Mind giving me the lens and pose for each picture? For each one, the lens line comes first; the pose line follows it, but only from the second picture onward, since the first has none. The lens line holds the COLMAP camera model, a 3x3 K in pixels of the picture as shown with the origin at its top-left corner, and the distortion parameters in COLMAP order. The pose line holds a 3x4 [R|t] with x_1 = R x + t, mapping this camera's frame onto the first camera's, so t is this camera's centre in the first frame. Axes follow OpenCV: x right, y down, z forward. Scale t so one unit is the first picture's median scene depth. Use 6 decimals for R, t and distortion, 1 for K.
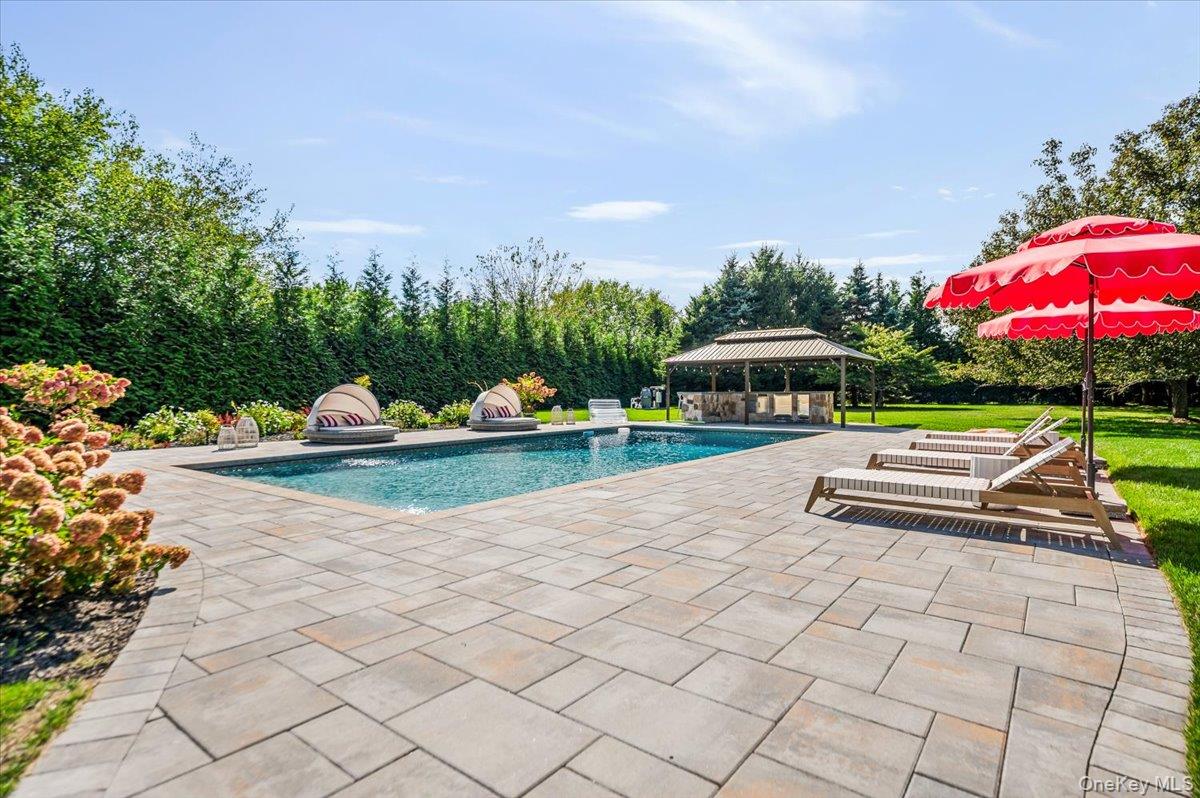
lens RADIAL K [[606.2, 0, 603.8], [0, 606.2, 398.9], [0, 0, 1]] dist [0.005212, 0.000792]
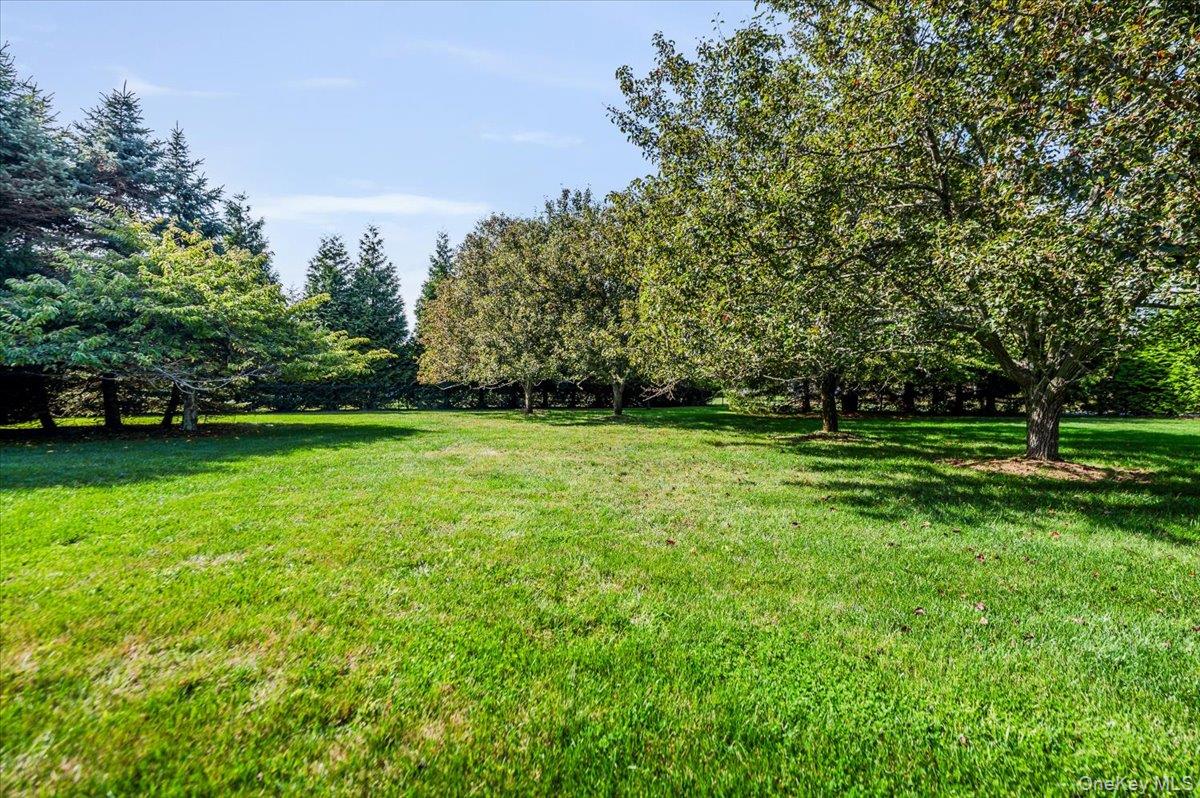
lens RADIAL K [[535.6, 0, 603.6], [0, 535.6, 388.5], [0, 0, 1]] dist [0.000091, 0.000067]
pose [[0.422202, -0.001491, 0.906501, 0.237573], [0.007618, 0.999969, -0.001903, -0.011649], [-0.906470, 0.007709, 0.422200, 0.574861]]
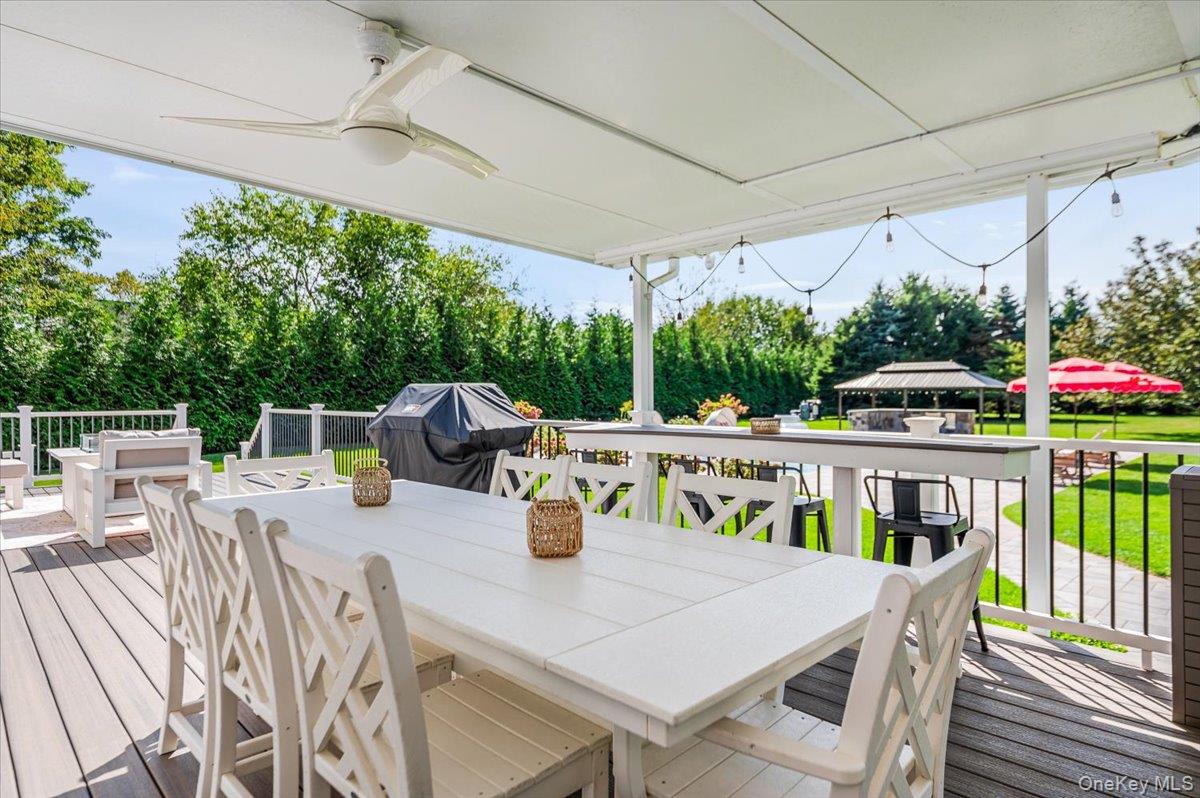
lens RADIAL K [[675.9, 0, 602.4], [0, 675.9, 398.8], [0, 0, 1]] dist [-0.000615, 0.000569]
pose [[0.987910, -0.001098, -0.155025, -0.098680], [0.000722, 0.999997, -0.002483, -0.018753], [0.155027, 0.002341, 0.987907, -0.294456]]
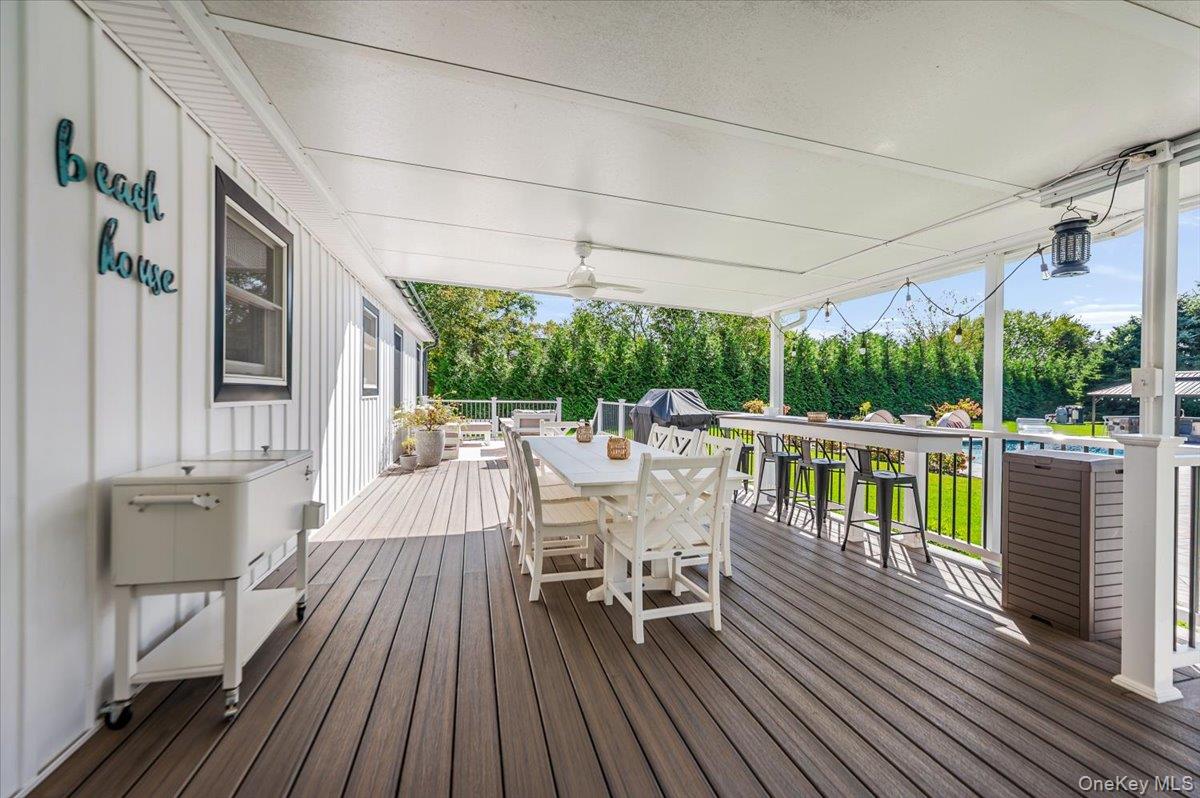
lens RADIAL K [[482.1, 0, 606.4], [0, 482.1, 398.0], [0, 0, 1]] dist [-0.001615, 0.000067]
pose [[0.791285, 0.016930, -0.611213, -0.059190], [-0.019170, 0.999812, 0.002876, -0.019046], [0.611147, 0.009441, 0.791461, -0.317455]]
